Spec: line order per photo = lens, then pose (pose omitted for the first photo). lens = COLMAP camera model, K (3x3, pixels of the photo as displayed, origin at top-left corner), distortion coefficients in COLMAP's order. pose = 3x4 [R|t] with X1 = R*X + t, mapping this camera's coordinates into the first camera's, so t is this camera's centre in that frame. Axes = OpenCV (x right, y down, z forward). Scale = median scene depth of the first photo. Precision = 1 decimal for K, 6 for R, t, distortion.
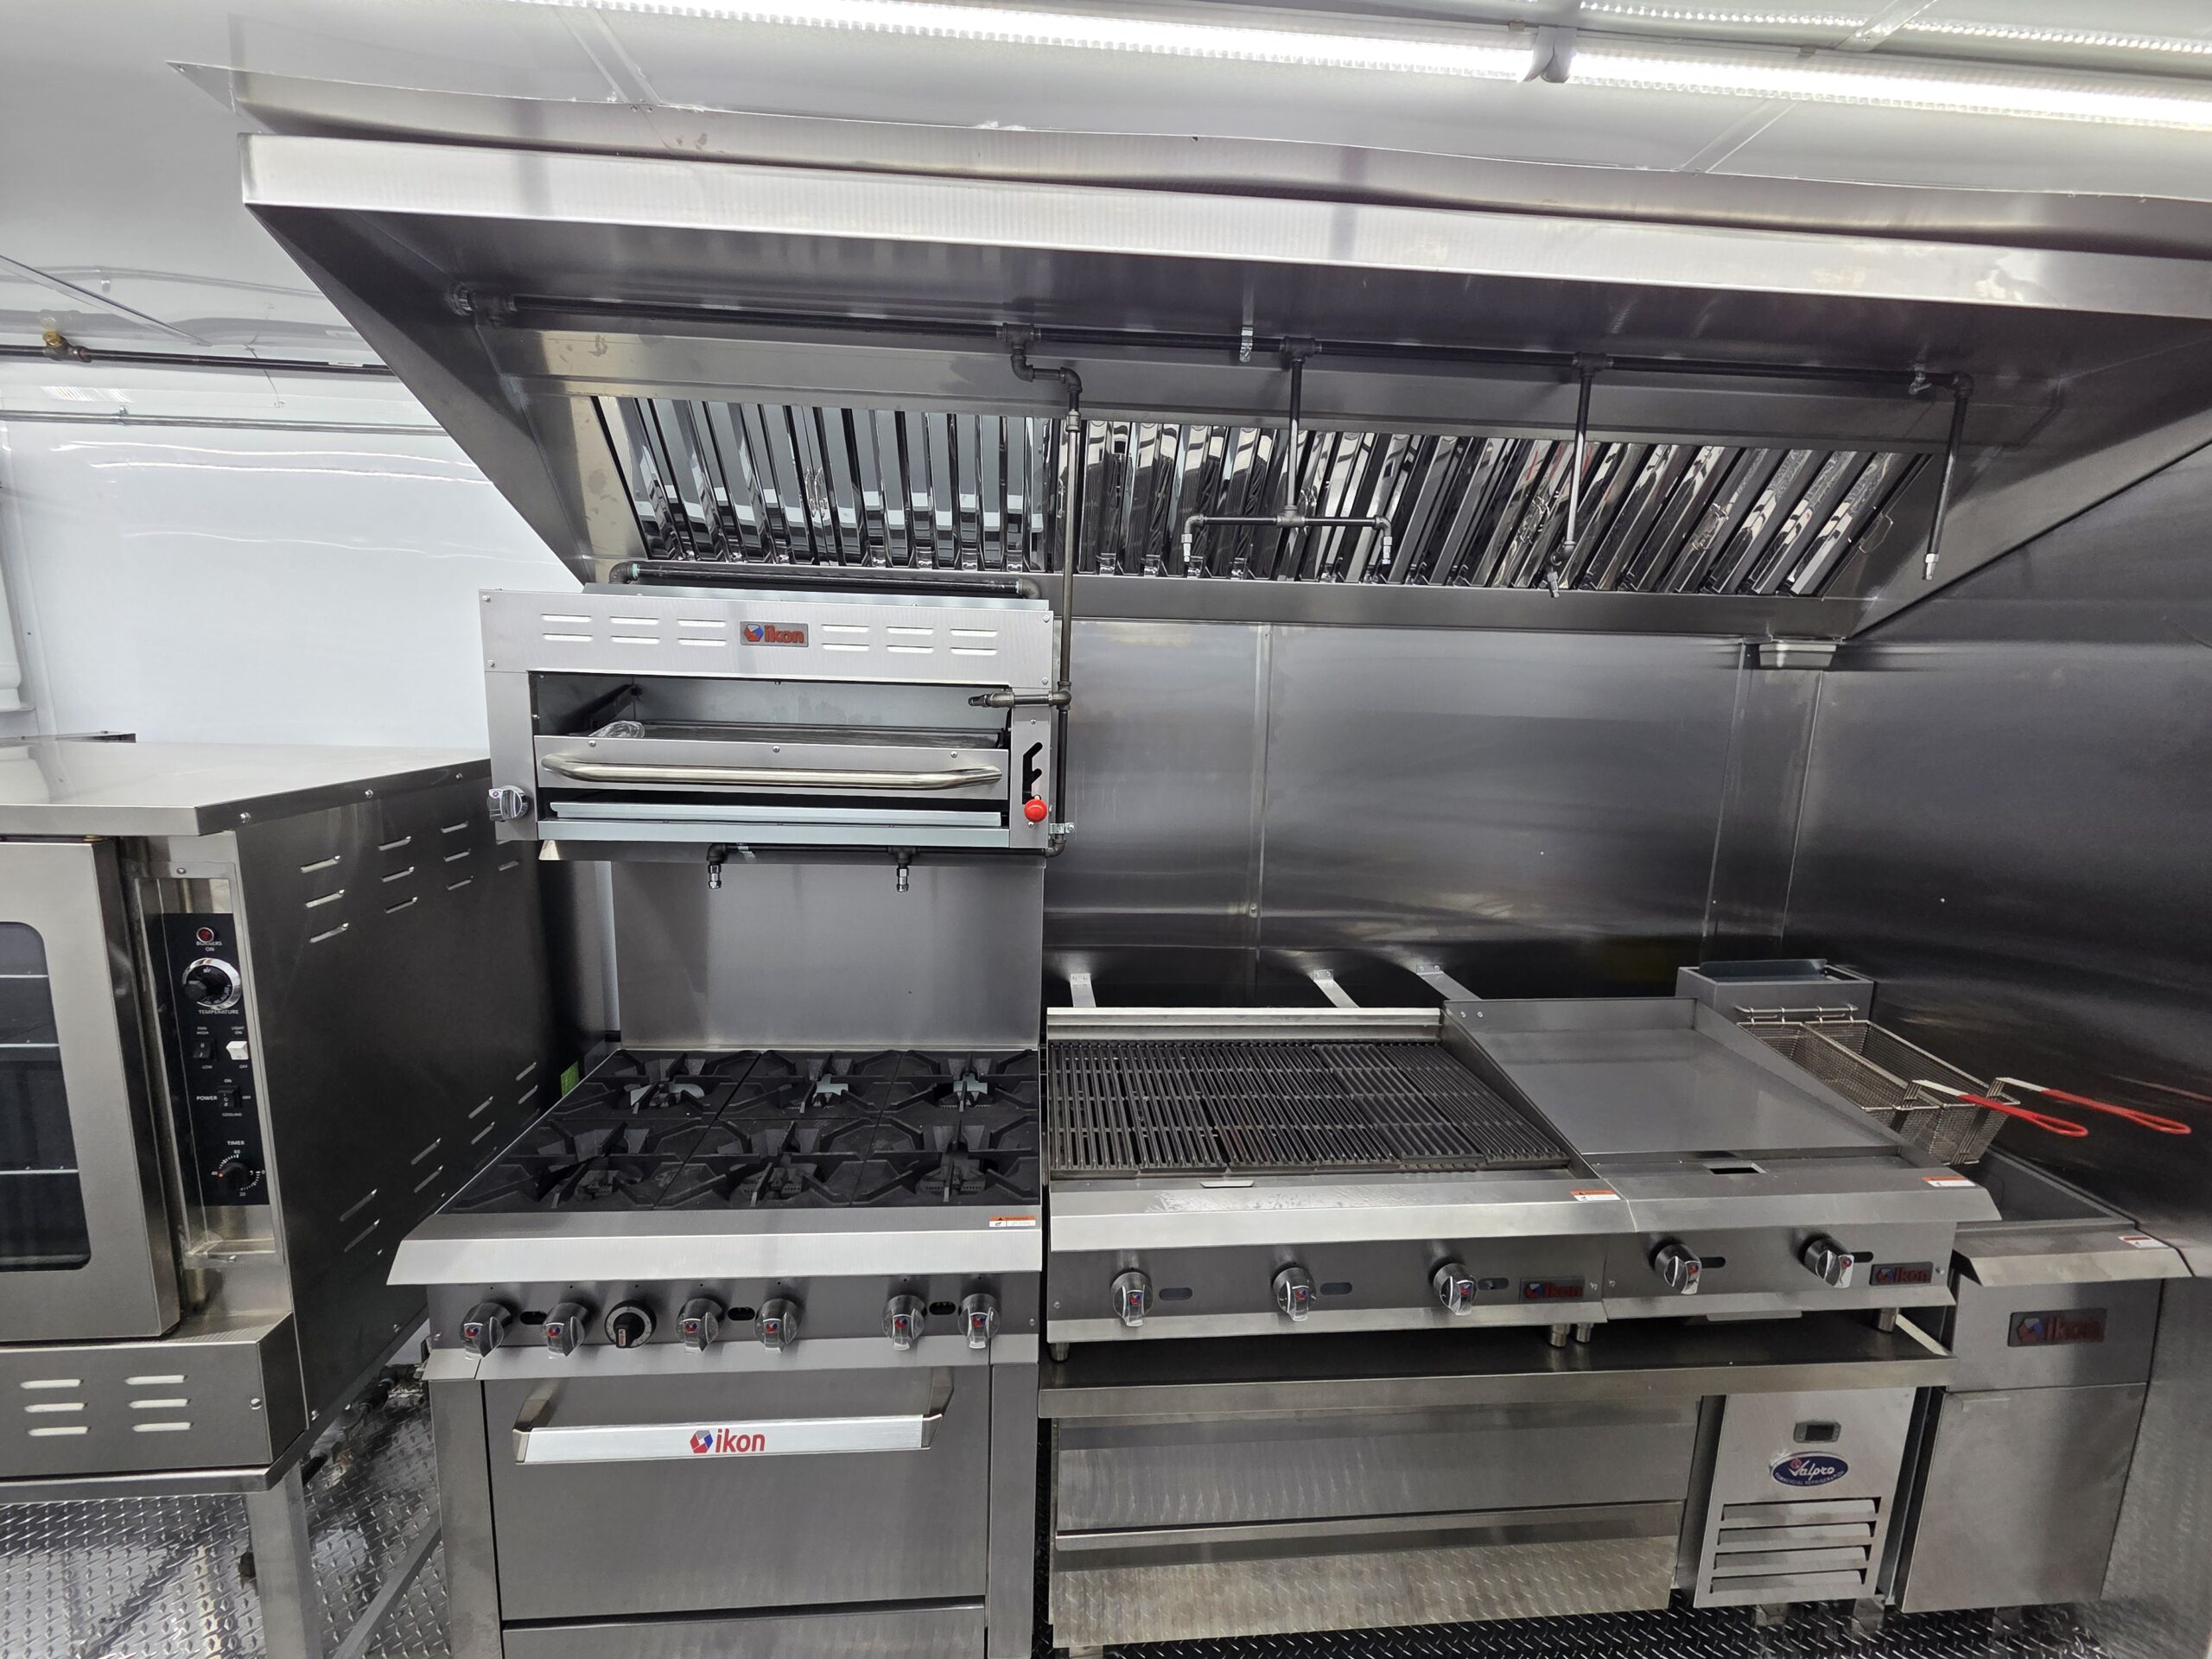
lens RADIAL K [[892.7, 0, 1106.0], [0, 892.7, 829.5], [0, 0, 1]] dist [0.002007, -0.000341]
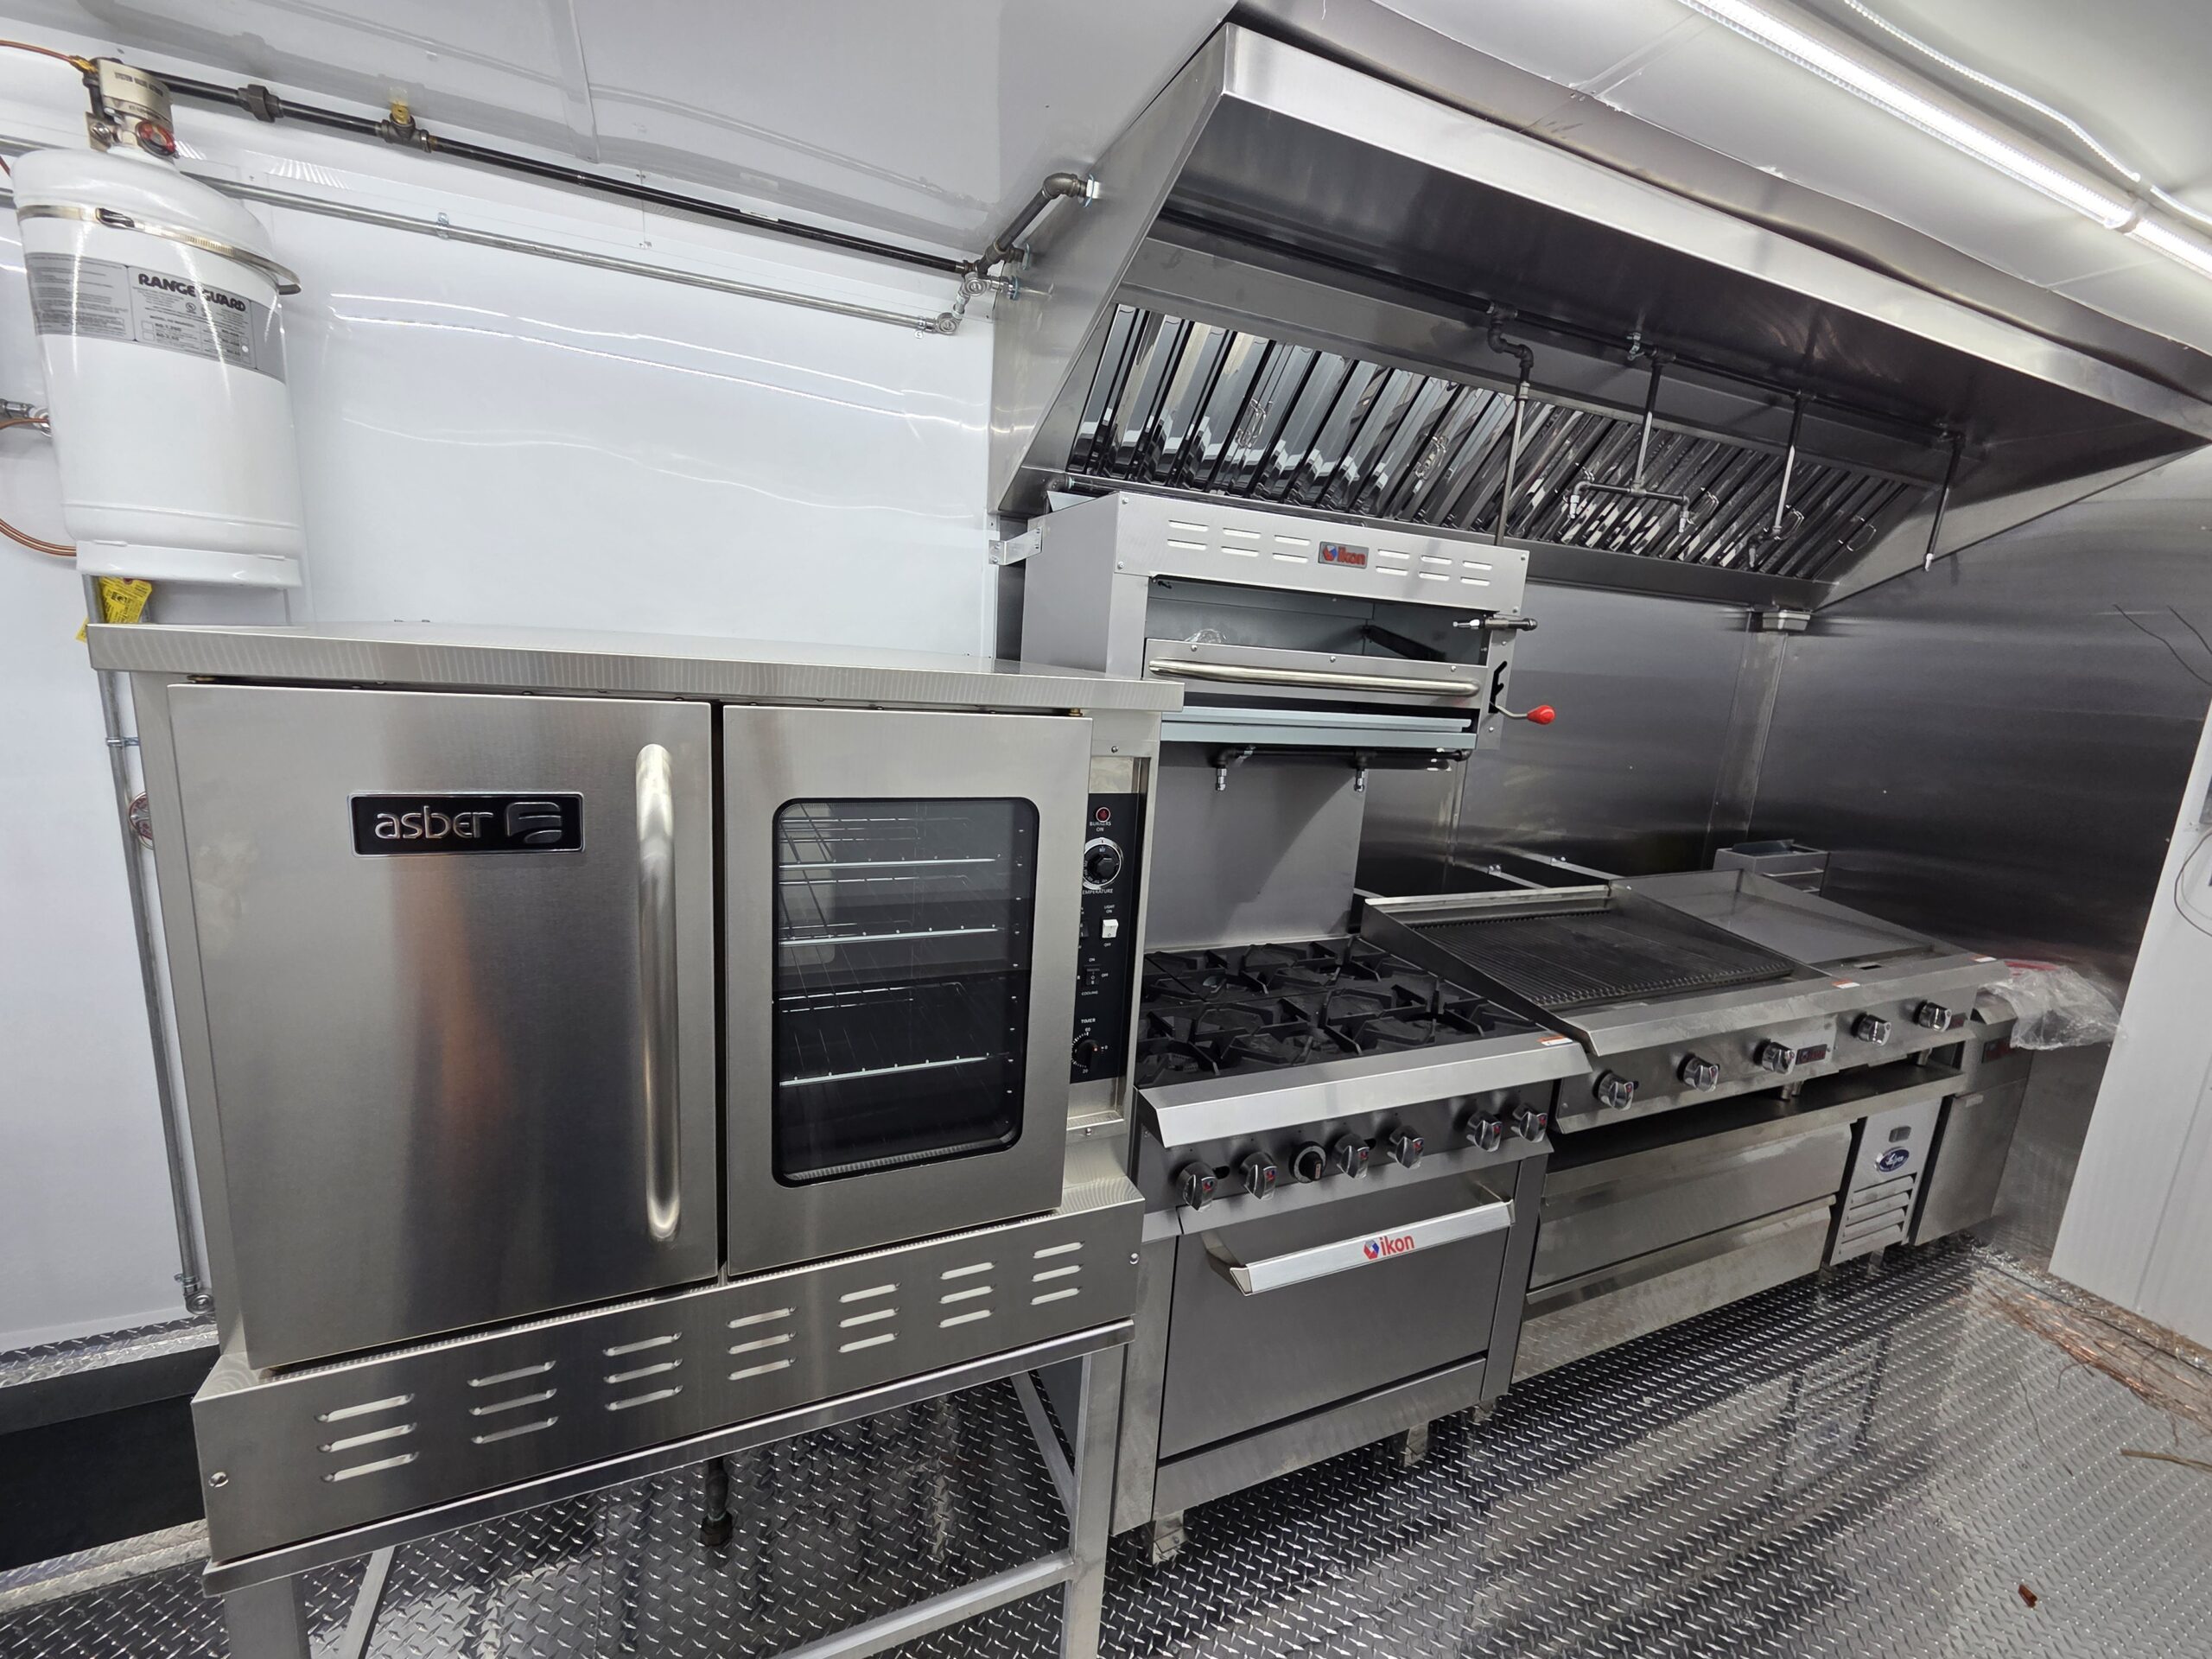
lens RADIAL K [[894.8, 0, 1102.2], [0, 894.8, 833.3], [0, 0, 1]] dist [0.001901, -0.000412]
pose [[0.945093, -0.032889, 0.325144, -0.972262], [0.017930, 0.998643, 0.048898, 0.065024], [-0.326311, -0.040383, 0.944400, 0.024822]]
